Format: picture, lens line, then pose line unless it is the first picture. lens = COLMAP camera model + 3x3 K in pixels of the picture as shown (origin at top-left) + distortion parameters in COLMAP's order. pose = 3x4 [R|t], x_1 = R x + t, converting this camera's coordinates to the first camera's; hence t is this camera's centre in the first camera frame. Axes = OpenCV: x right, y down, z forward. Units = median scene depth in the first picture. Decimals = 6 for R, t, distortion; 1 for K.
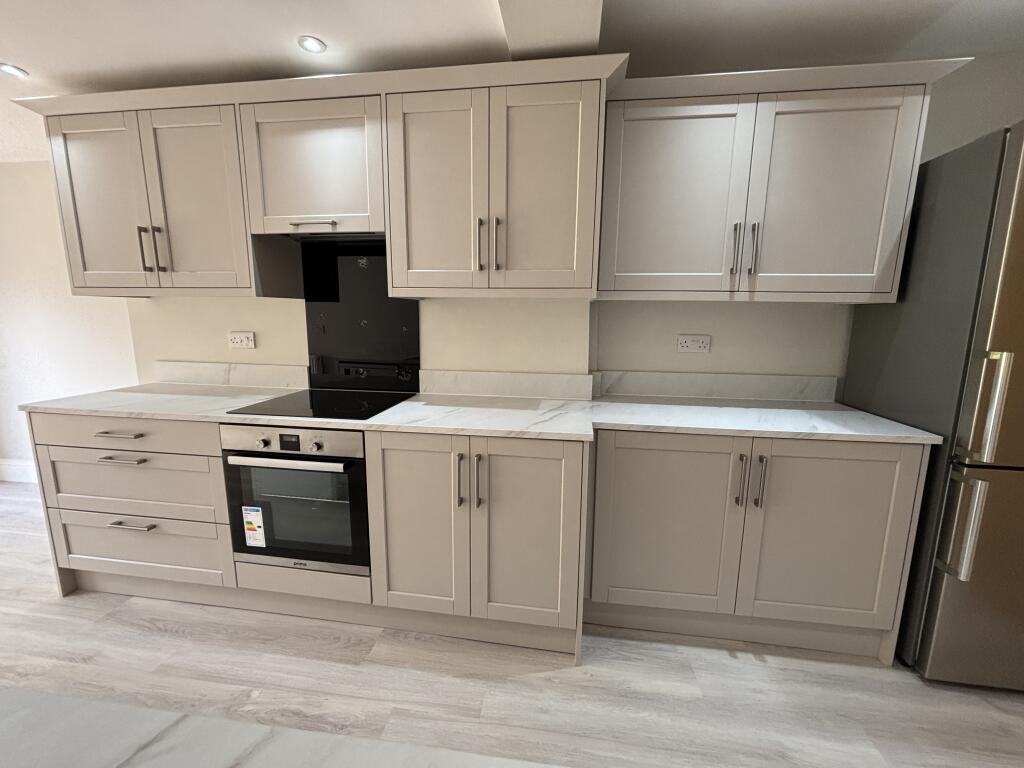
lens RADIAL K [[413.8, 0, 511.9], [0, 413.8, 380.3], [0, 0, 1]] dist [0.003688, -0.000844]
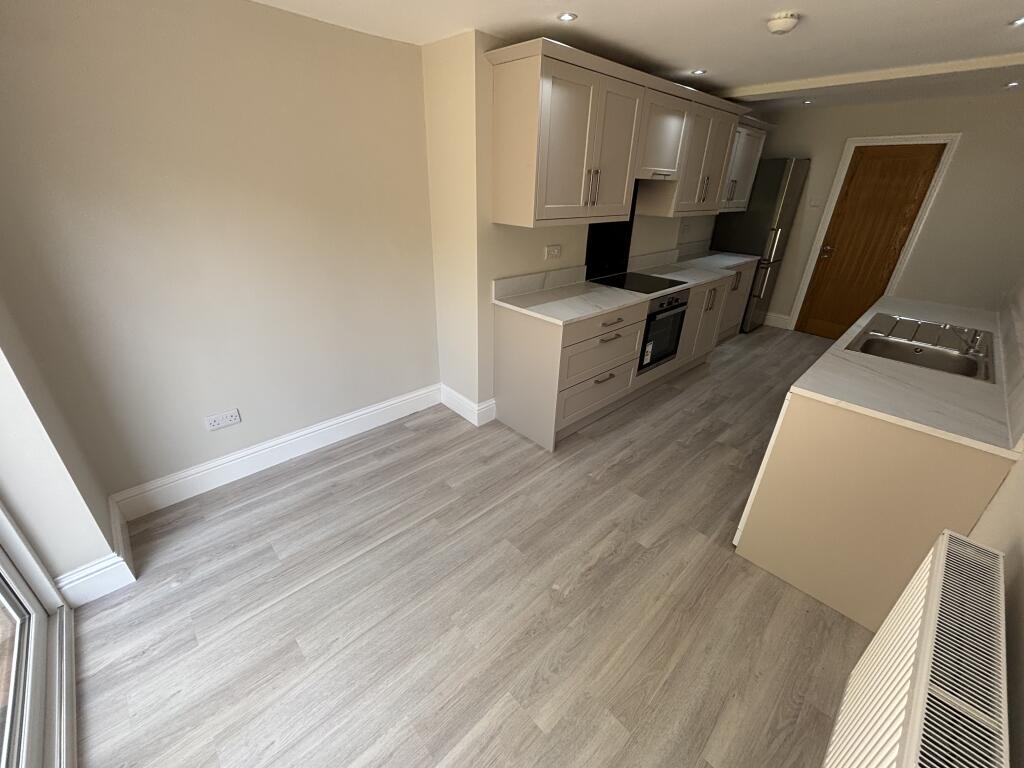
lens RADIAL K [[413.8, 0, 509.5], [0, 413.8, 381.6], [0, 0, 1]] dist [0.003688, -0.000844]
pose [[0.628167, -0.332644, 0.703388, -2.438859], [0.108009, 0.932533, 0.344553, -0.245441], [-0.770546, -0.140465, 0.621715, 0.310715]]
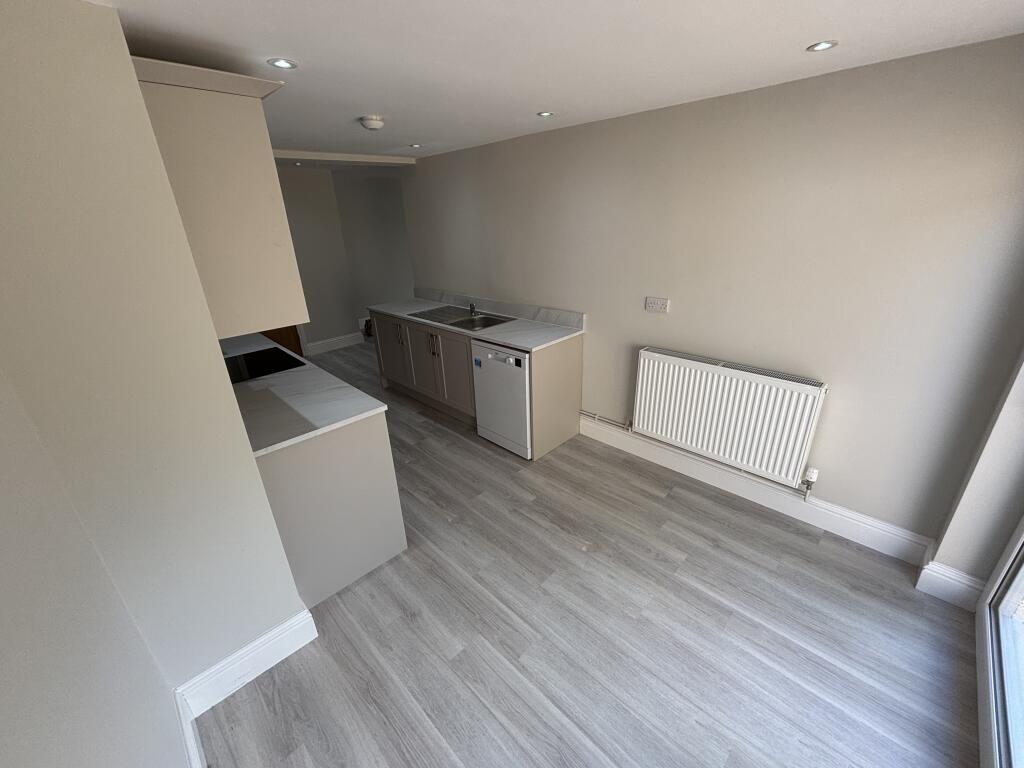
lens RADIAL K [[413.8, 0, 511.9], [0, 413.8, 383.7], [0, 0, 1]] dist [0.003688, -0.000844]
pose [[-0.795034, -0.210120, 0.569008, -2.252563], [0.133233, 0.854680, 0.501769, -0.555788], [-0.591751, 0.474734, -0.651505, 1.615362]]
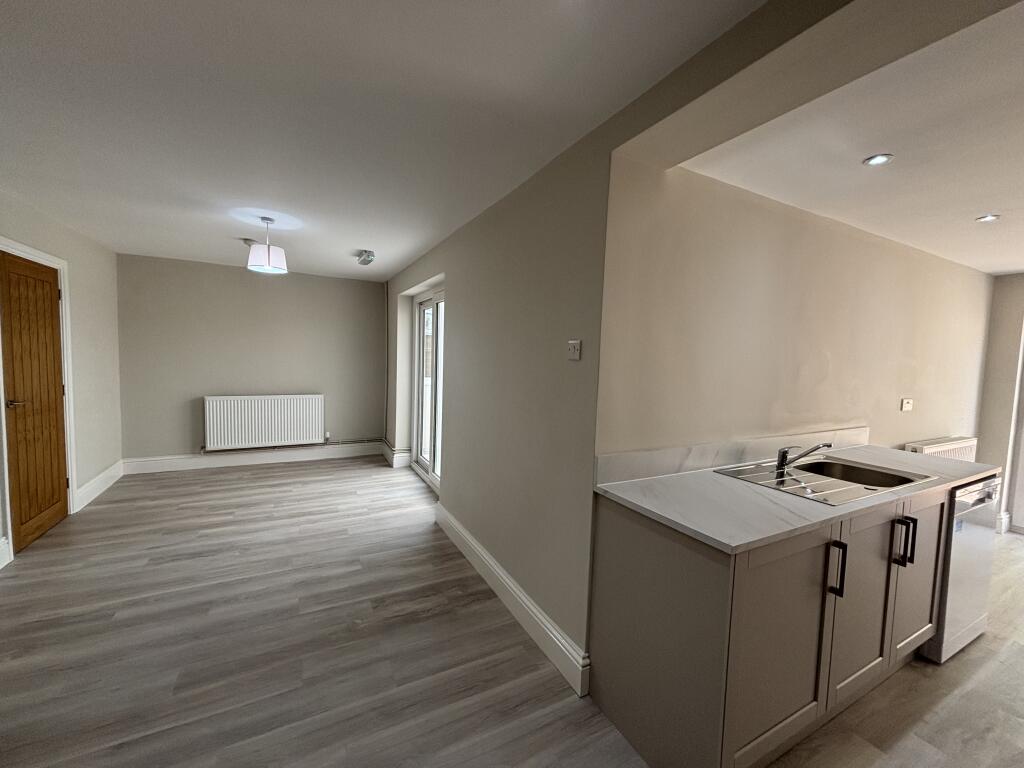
lens RADIAL K [[413.8, 0, 507.1], [0, 413.8, 384.3], [0, 0, 1]] dist [0.003688, -0.000844]
pose [[-0.818746, 0.008060, -0.574099, 0.770672], [-0.130353, 0.971181, 0.199537, -0.144437], [0.559163, 0.238205, -0.794100, 0.507507]]
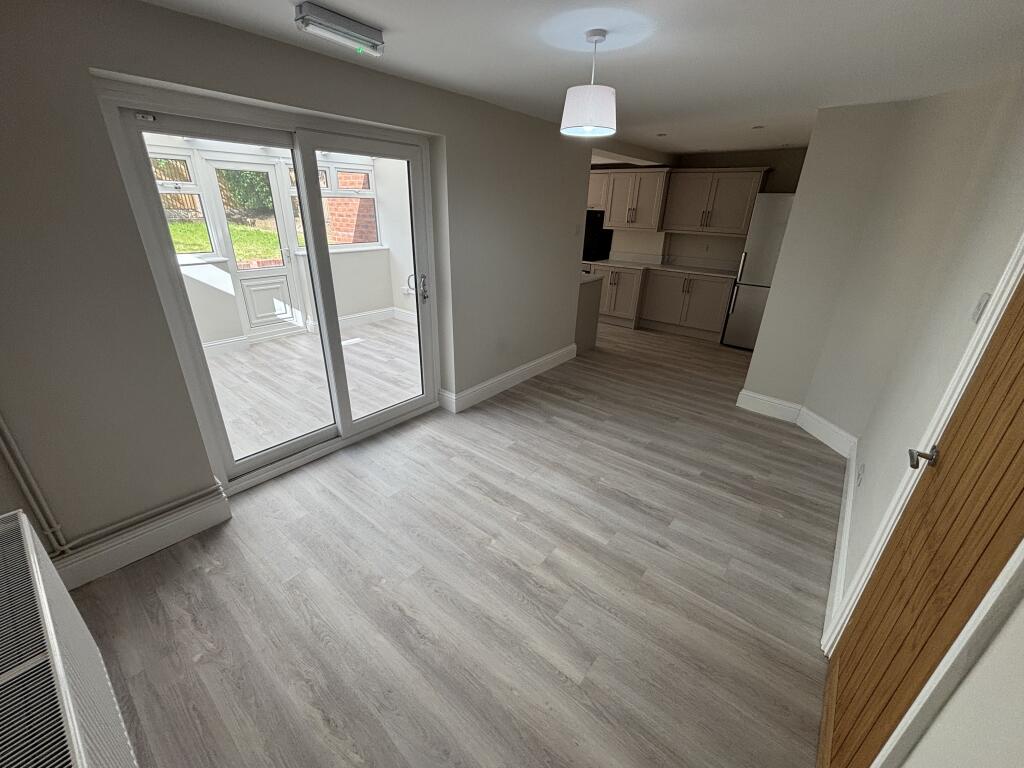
lens RADIAL K [[413.8, 0, 511.9], [0, 413.8, 384.3], [0, 0, 1]] dist [0.003688, -0.000844]
pose [[0.853761, 0.216778, -0.473391, 1.107684], [-0.102071, 0.961248, 0.256095, 0.278537], [0.510562, -0.170324, 0.842803, -2.896584]]
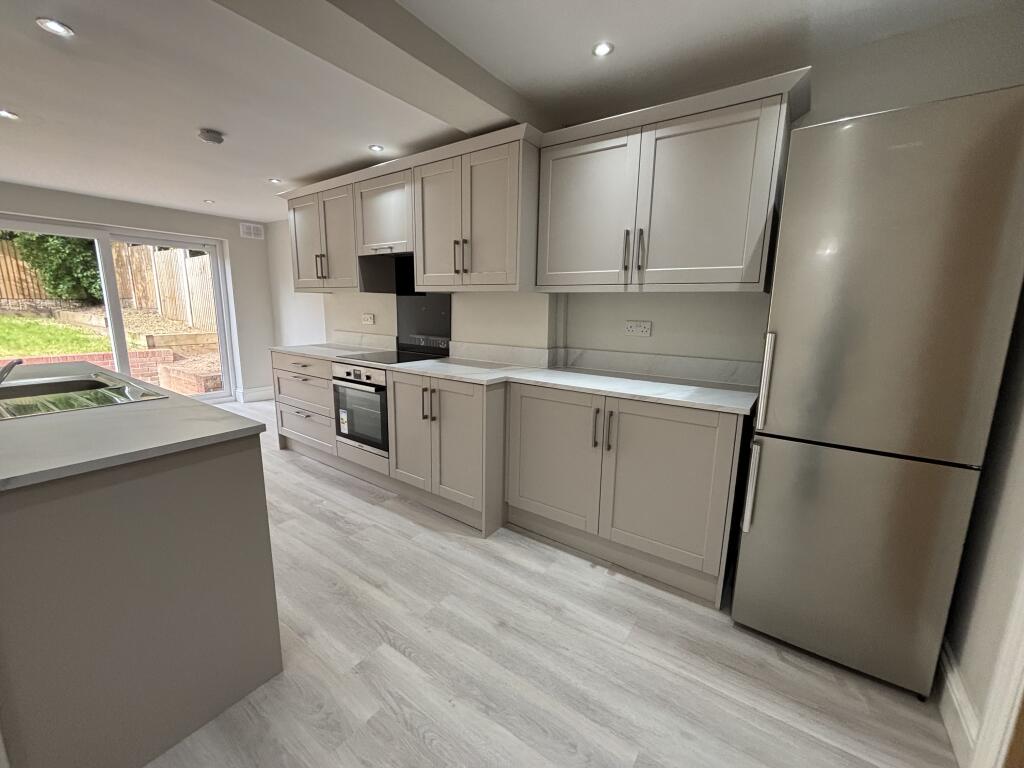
lens RADIAL K [[413.8, 0, 514.5], [0, 413.8, 379.6], [0, 0, 1]] dist [0.003688, -0.000844]
pose [[0.890407, 0.084432, -0.447266, 0.833394], [-0.081585, 0.996336, 0.025664, 0.069958], [0.447794, 0.013639, 0.894033, -0.271721]]
